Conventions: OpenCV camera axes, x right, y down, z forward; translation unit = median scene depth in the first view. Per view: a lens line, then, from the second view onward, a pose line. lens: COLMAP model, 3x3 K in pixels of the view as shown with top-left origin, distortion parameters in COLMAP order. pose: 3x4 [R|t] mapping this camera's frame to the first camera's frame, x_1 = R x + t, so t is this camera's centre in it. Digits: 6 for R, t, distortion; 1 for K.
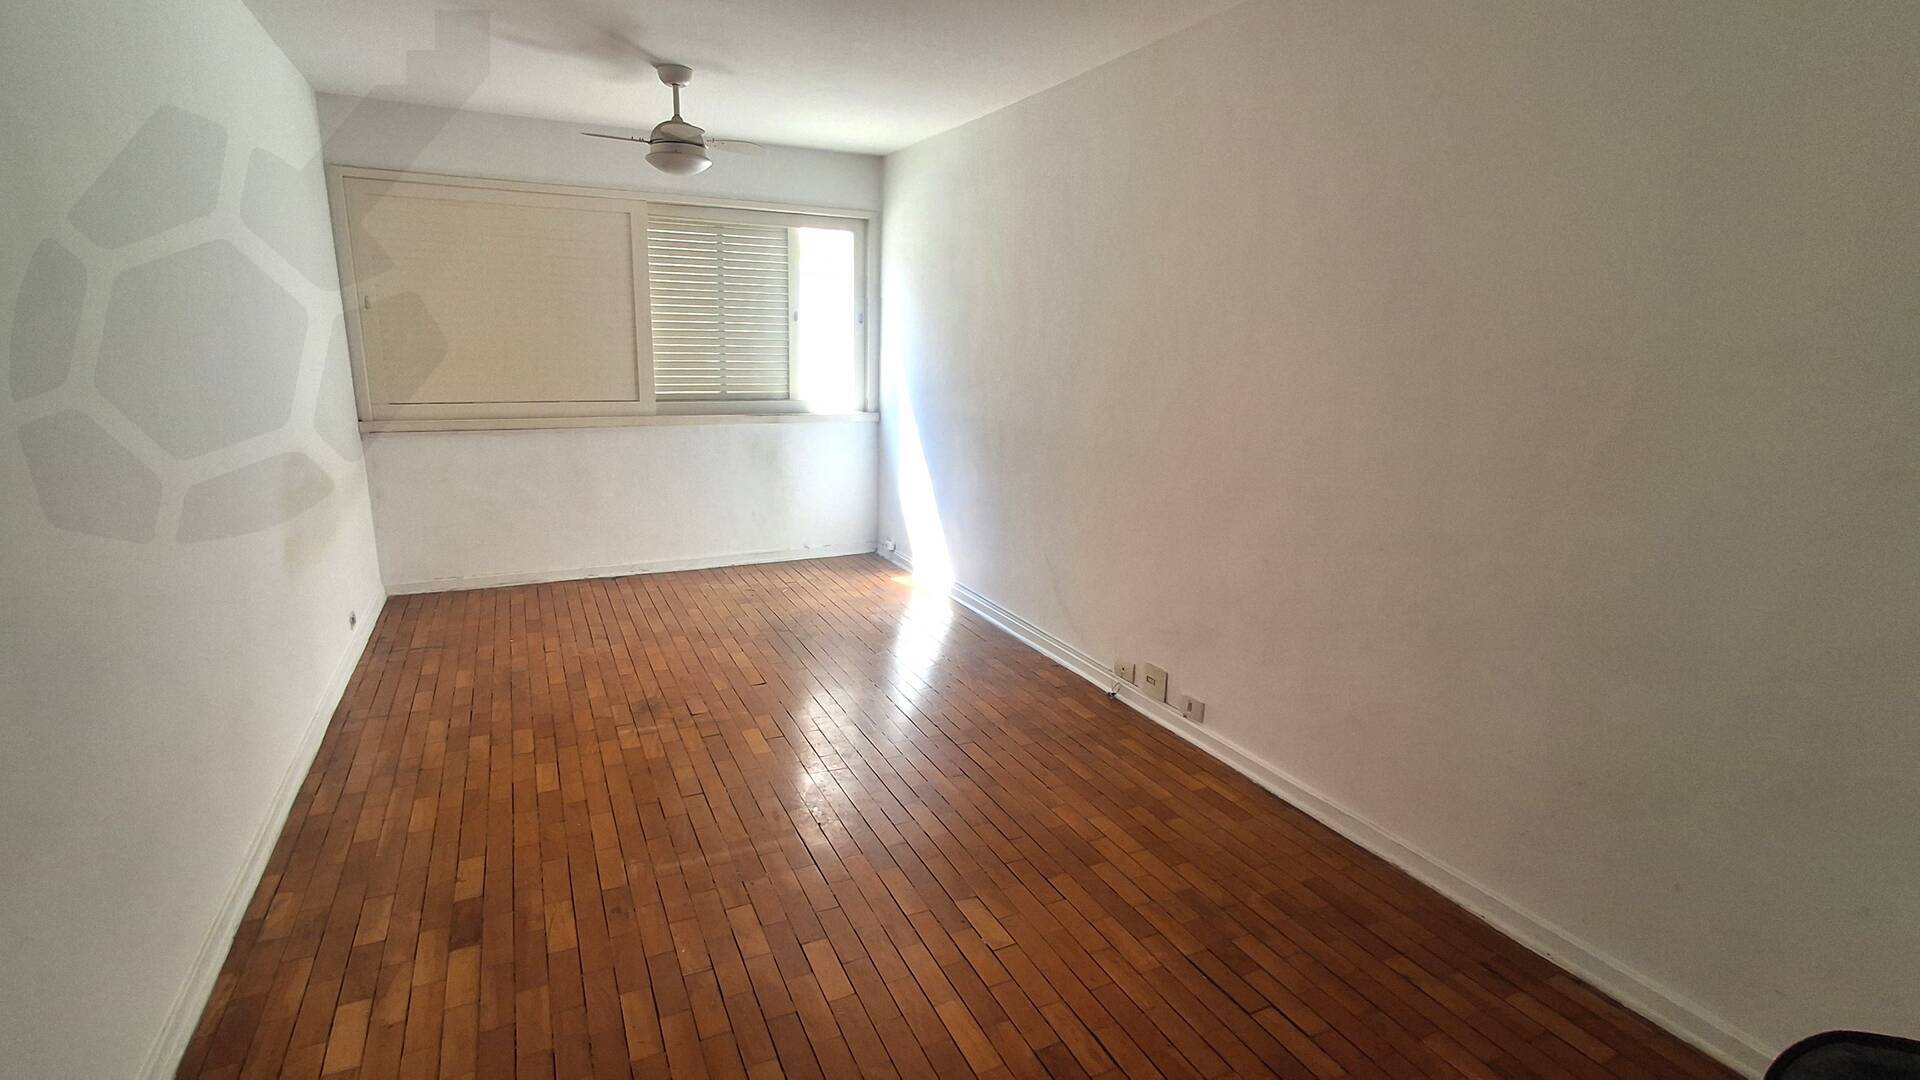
lens RADIAL K [[888.2, 0, 930.6], [0, 888.2, 539.7], [0, 0, 1]] dist [-0.000802, 0.000069]
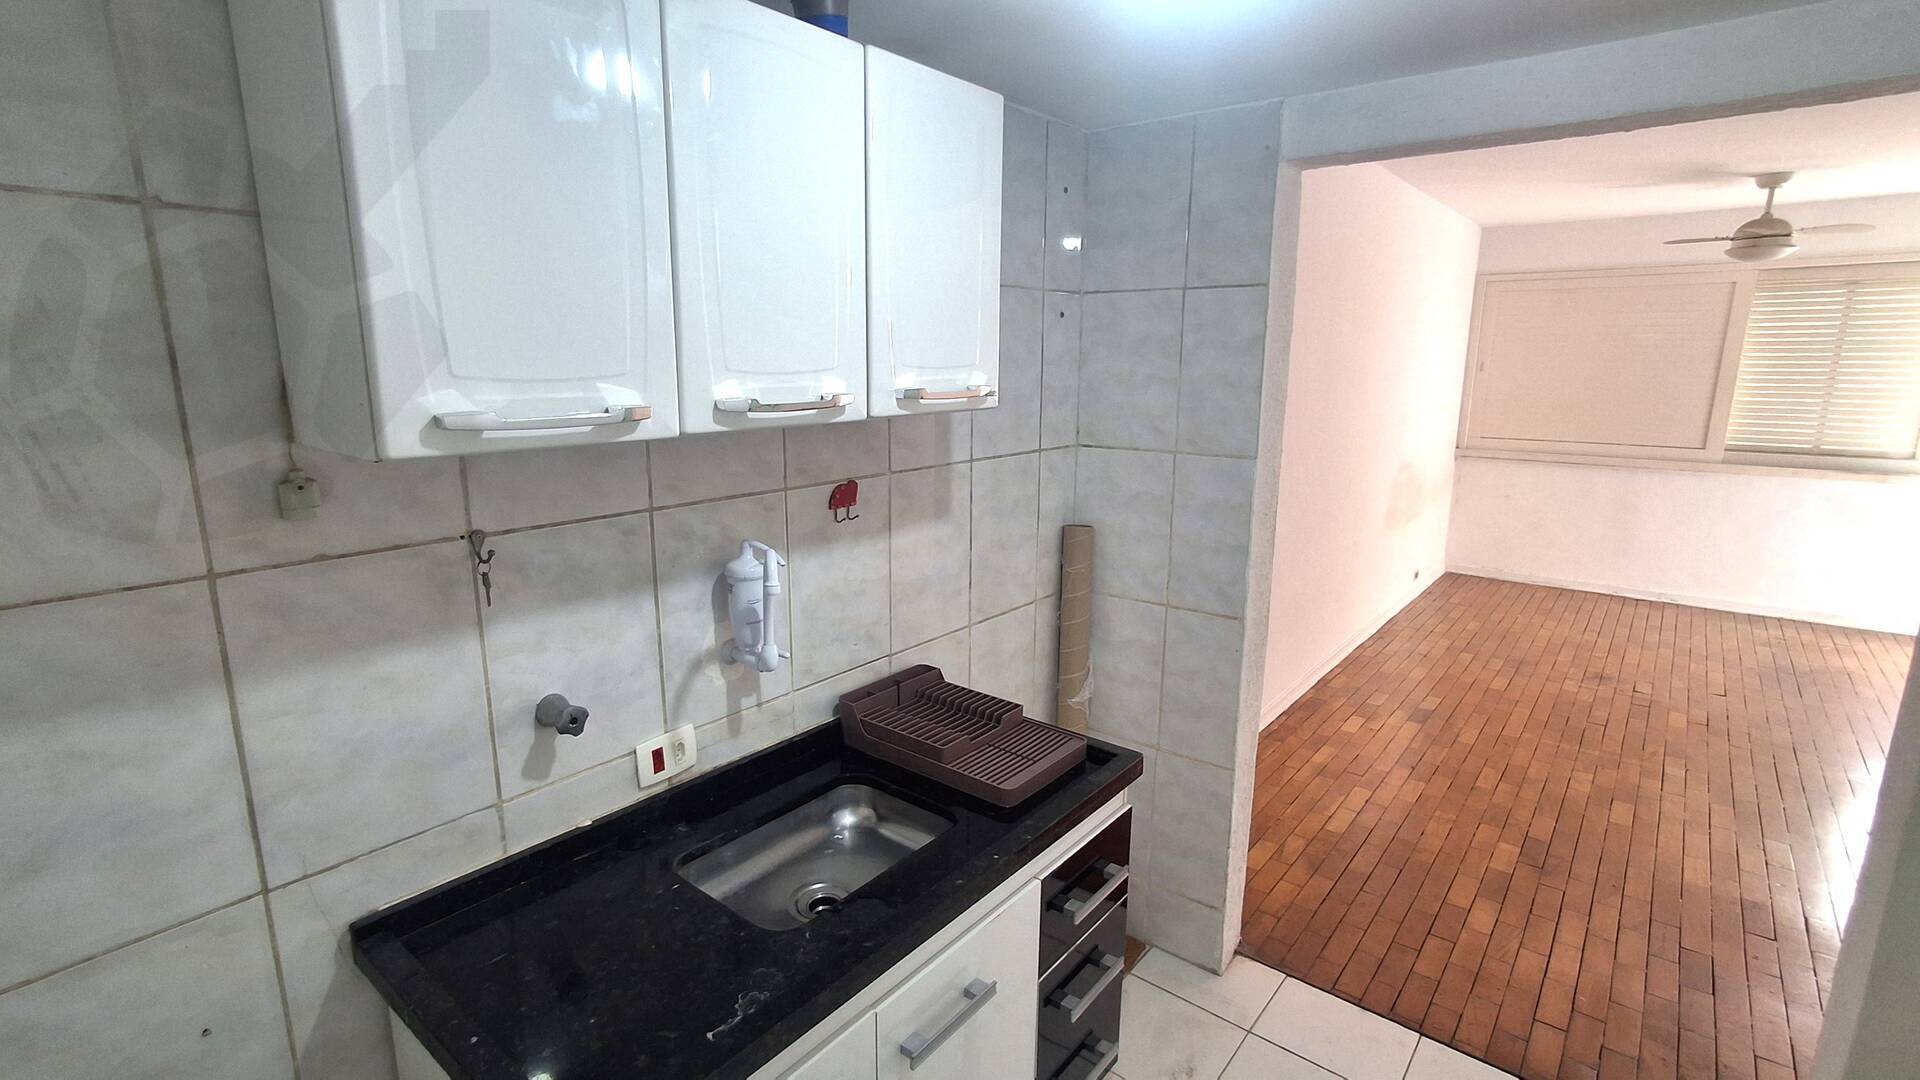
lens RADIAL K [[888.2, 0, 930.6], [0, 888.2, 539.7], [0, 0, 1]] dist [-0.000802, 0.000069]
pose [[0.421897, 0.166366, -0.891249, 0.373176], [-0.196032, 0.976506, 0.089484, 0.061554], [0.885198, 0.136960, 0.444598, -0.458346]]
